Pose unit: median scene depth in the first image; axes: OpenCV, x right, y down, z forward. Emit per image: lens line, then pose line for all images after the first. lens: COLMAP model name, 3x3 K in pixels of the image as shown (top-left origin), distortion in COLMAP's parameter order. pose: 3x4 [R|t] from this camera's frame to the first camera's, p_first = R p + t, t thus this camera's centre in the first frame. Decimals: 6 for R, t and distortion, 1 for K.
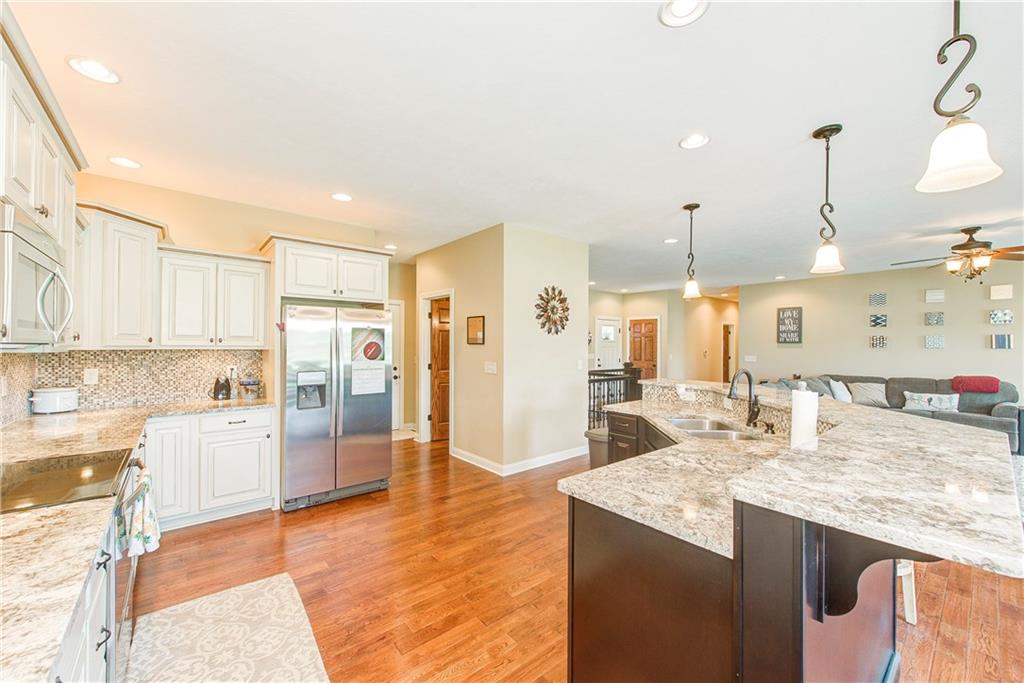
lens RADIAL K [[400.4, 0, 511.6], [0, 400.4, 344.9], [0, 0, 1]] dist [0.004233, -0.001067]
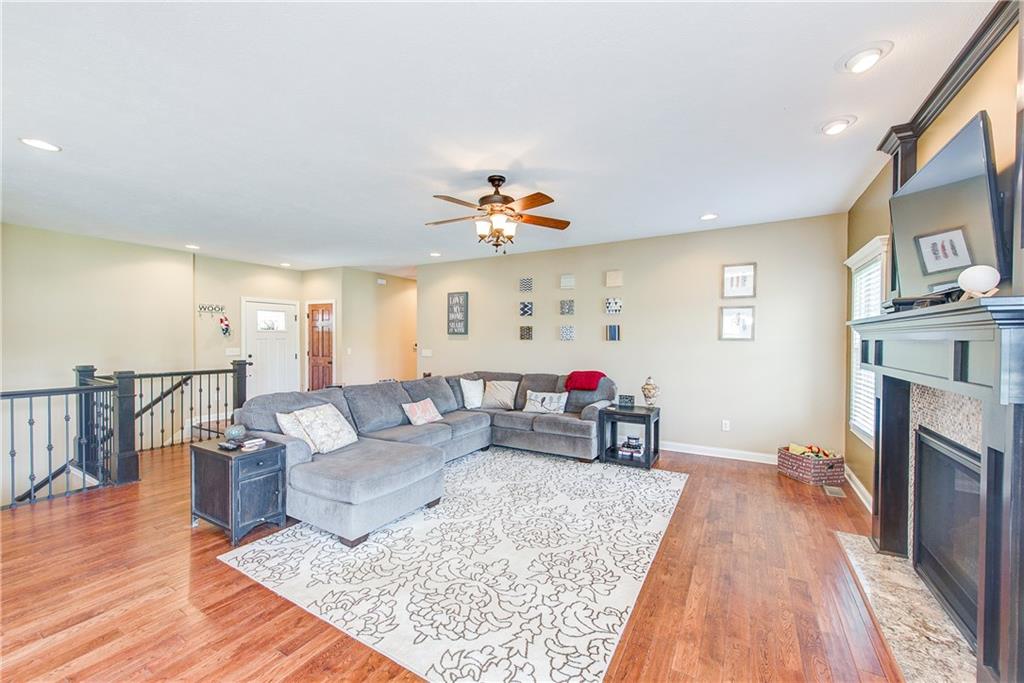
lens RADIAL K [[400.4, 0, 515.6], [0, 400.4, 343.1], [0, 0, 1]] dist [0.004233, -0.001067]
pose [[0.939006, -0.002235, 0.343893, 0.860421], [-0.002016, 0.999926, 0.012005, 0.005997], [-0.343895, -0.011966, 0.938932, 0.268281]]
